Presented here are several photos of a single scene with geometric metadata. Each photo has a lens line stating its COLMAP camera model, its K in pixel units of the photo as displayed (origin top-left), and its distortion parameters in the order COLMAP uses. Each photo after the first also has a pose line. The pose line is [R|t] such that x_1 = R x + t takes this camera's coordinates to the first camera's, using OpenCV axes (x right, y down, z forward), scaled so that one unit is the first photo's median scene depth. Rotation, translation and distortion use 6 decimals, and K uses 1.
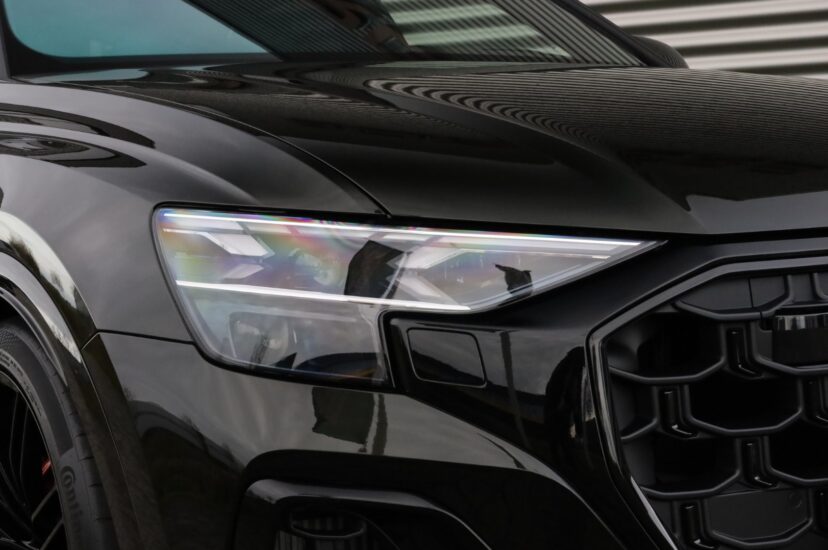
lens RADIAL K [[1699.4, 0, 414.0], [0, 1699.4, 275.0], [0, 0, 1]] dist [-0.001430, -0.176028]
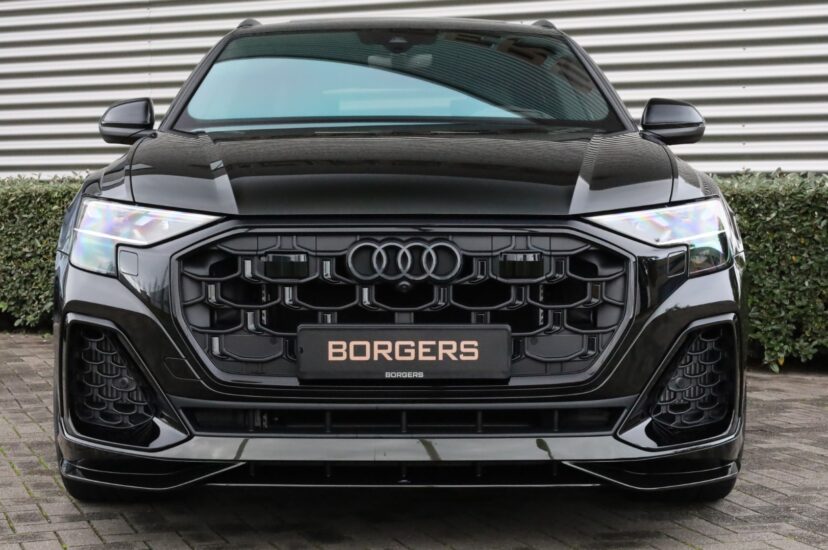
lens RADIAL K [[1699.4, 0, 414.0], [0, 1699.4, 275.0], [0, 0, 1]] dist [-0.001430, -0.176028]
pose [[0.857536, 0.055287, -0.511444, 1.456451], [-0.060881, 0.998128, 0.005818, 0.026360], [0.510808, 0.026149, 0.859297, -0.735257]]
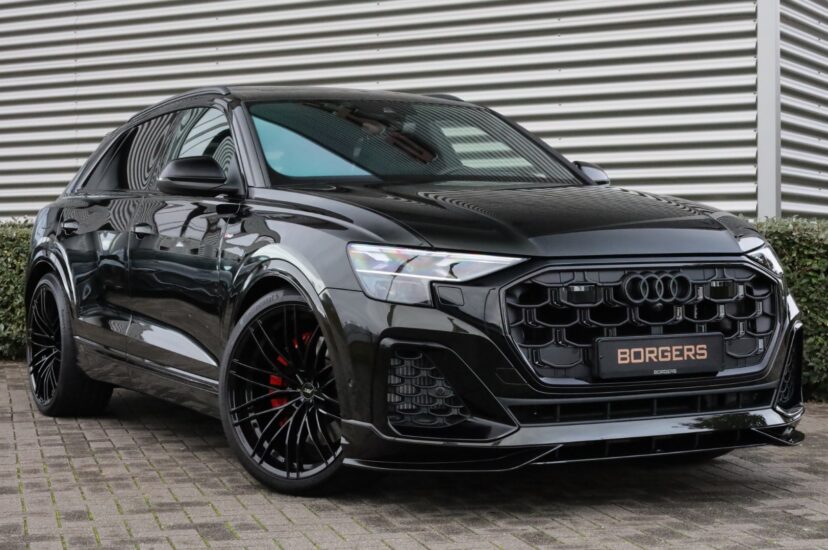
lens RADIAL K [[1699.4, 0, 414.0], [0, 1699.4, 275.0], [0, 0, 1]] dist [-0.001430, -0.176028]
pose [[0.998311, 0.022426, -0.053585, 0.106255], [-0.024514, 0.998952, -0.038640, 0.120789], [0.052662, 0.039889, 0.997815, -1.816495]]
